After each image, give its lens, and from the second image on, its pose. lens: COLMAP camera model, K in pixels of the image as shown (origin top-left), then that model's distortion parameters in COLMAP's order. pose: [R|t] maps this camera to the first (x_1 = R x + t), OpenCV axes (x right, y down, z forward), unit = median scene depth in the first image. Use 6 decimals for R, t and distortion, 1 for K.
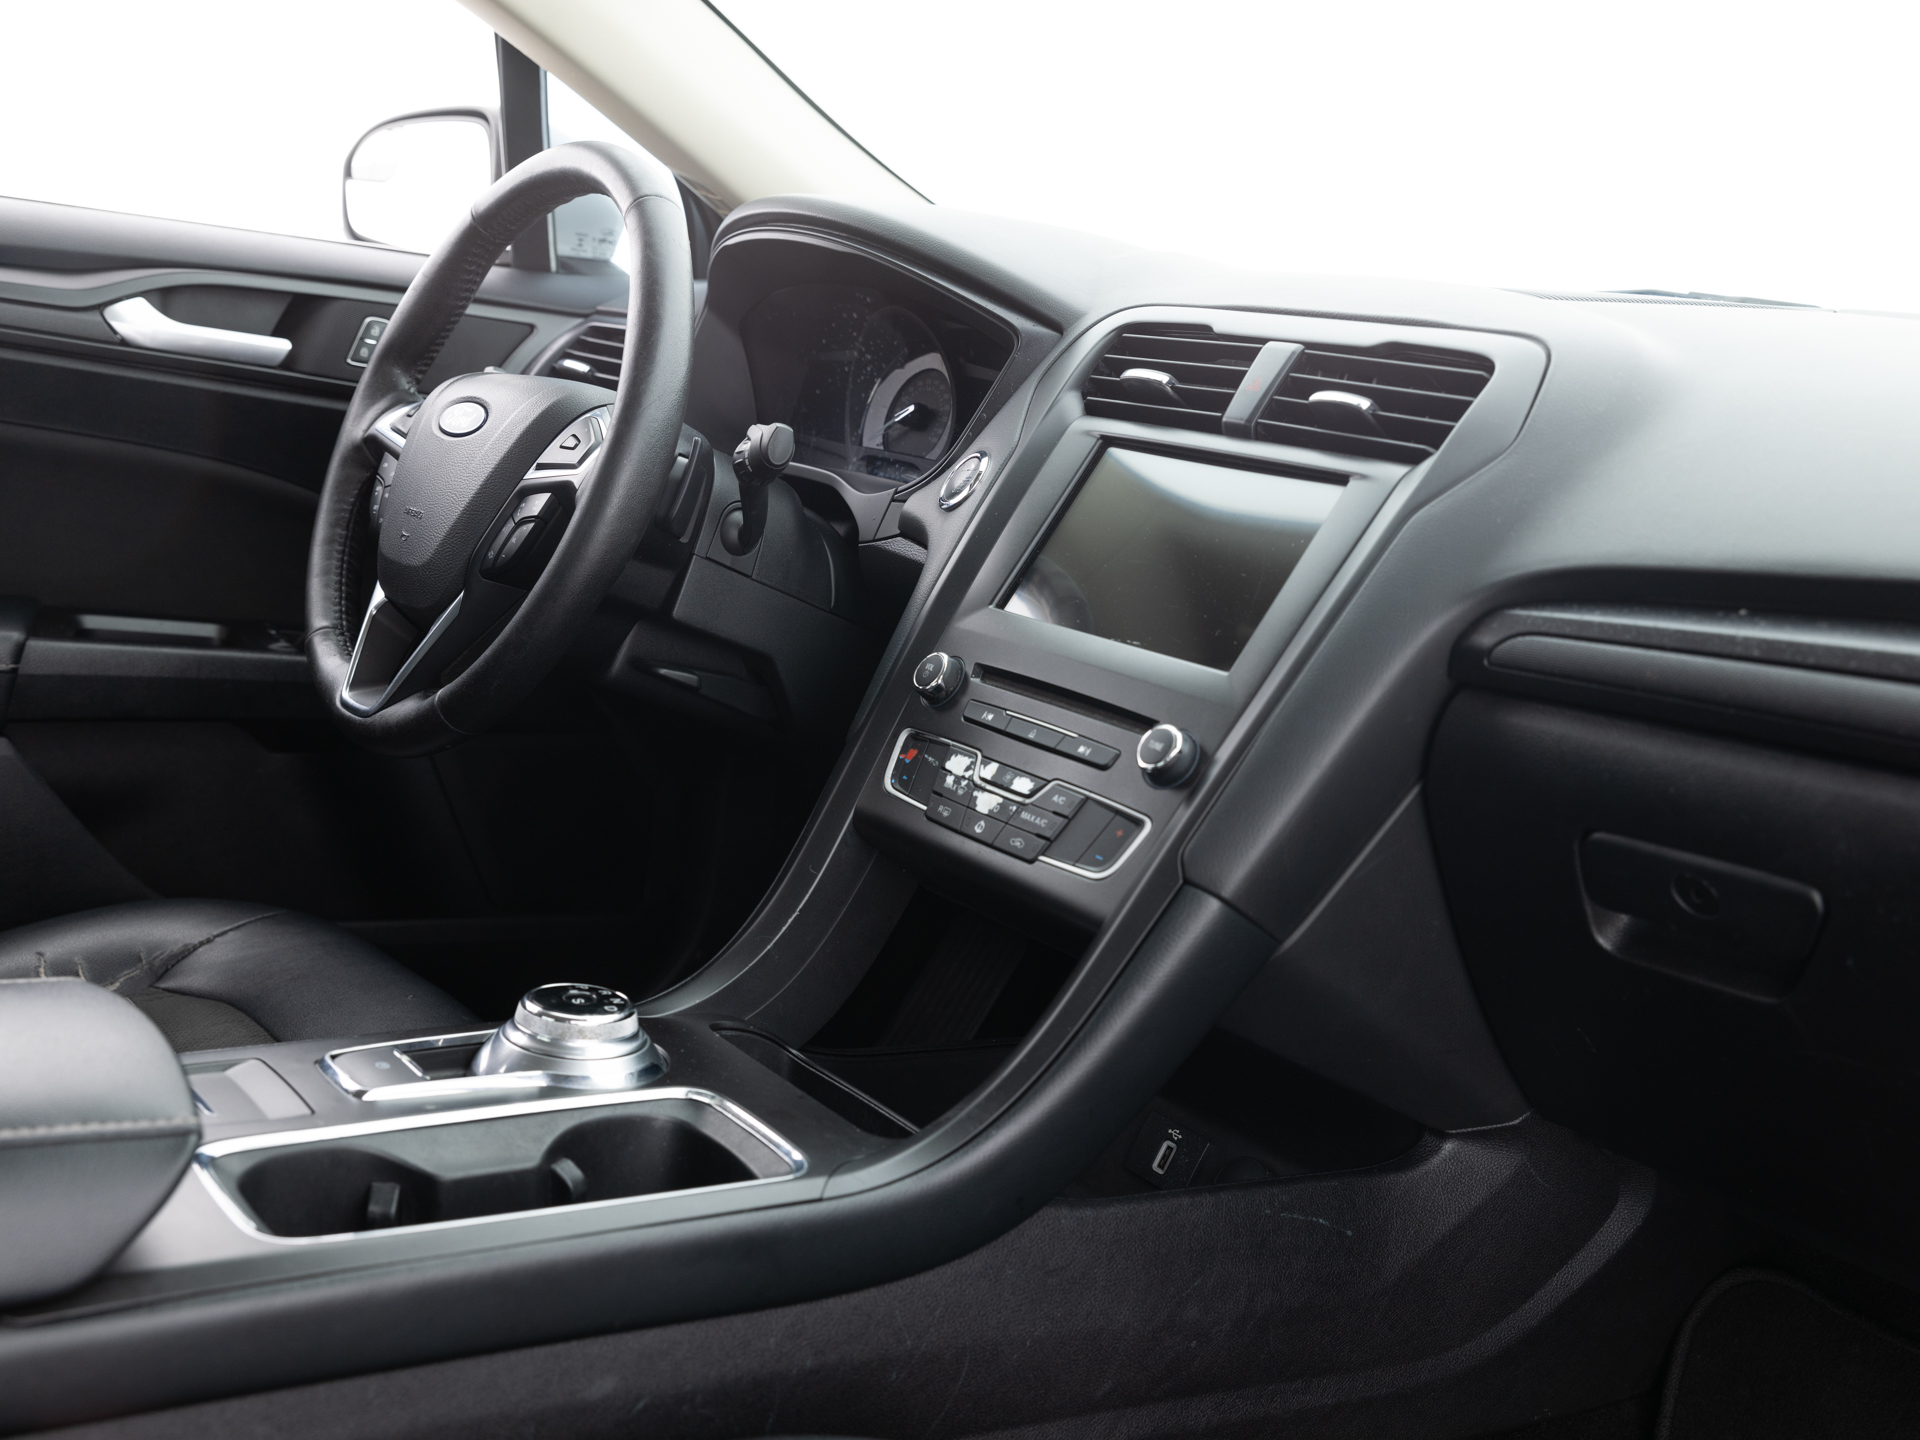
lens RADIAL K [[1879.4, 0, 960.0], [0, 1879.4, 720.0], [0, 0, 1]] dist [0.009570, -0.338213]
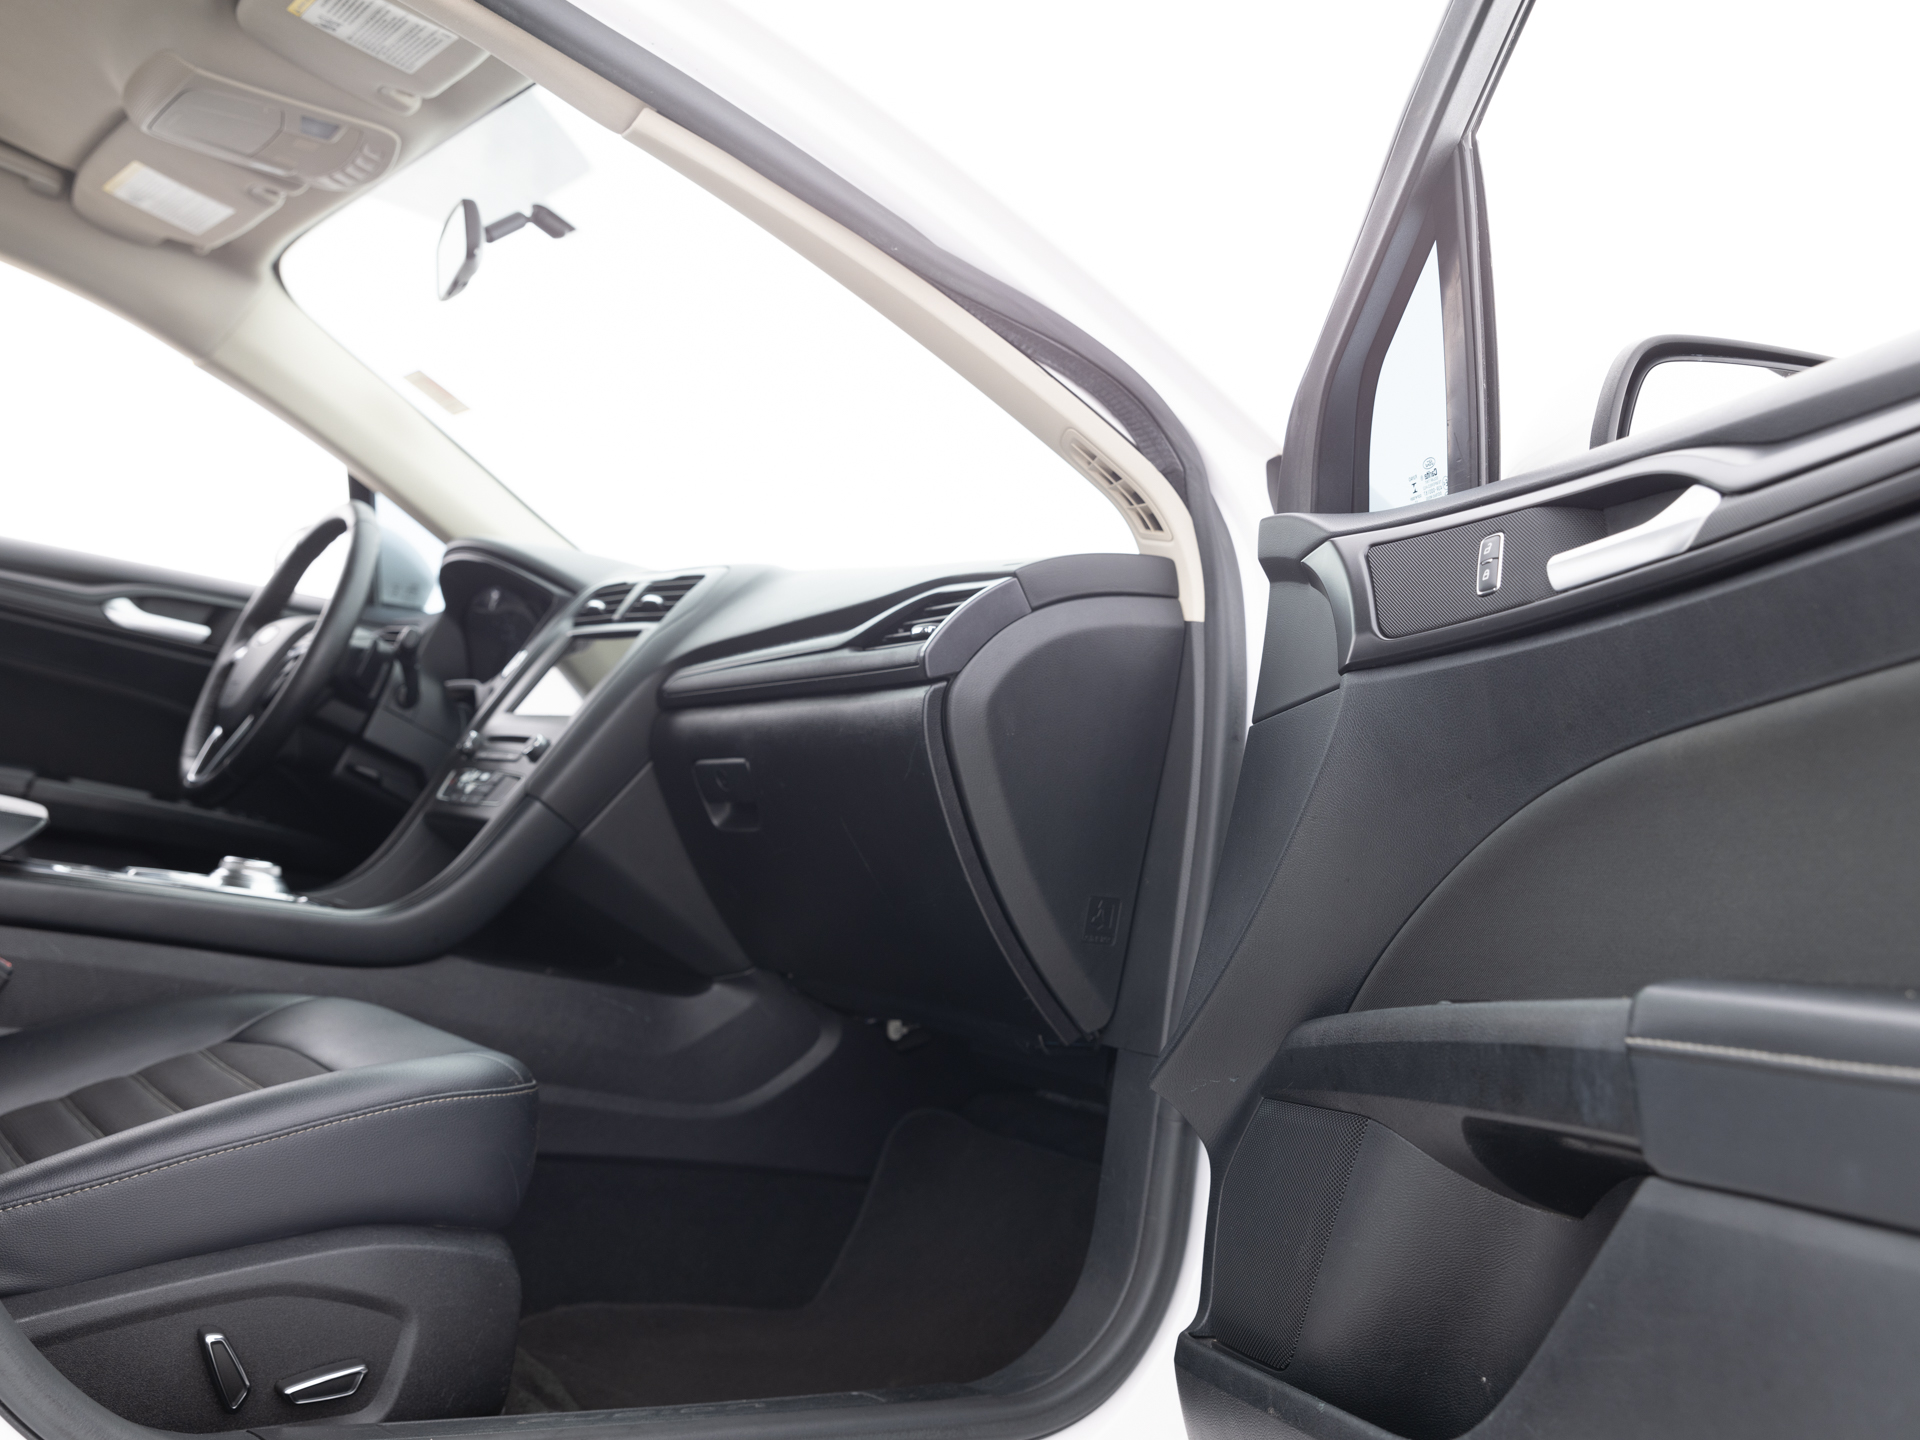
lens RADIAL K [[1879.4, 0, 960.0], [0, 1879.4, 720.0], [0, 0, 1]] dist [0.009570, -0.338213]
pose [[0.999175, 0.013619, -0.038247, 0.574321], [-0.023797, 0.959720, -0.279950, 0.490214], [0.032894, 0.280629, 0.959252, -0.878767]]
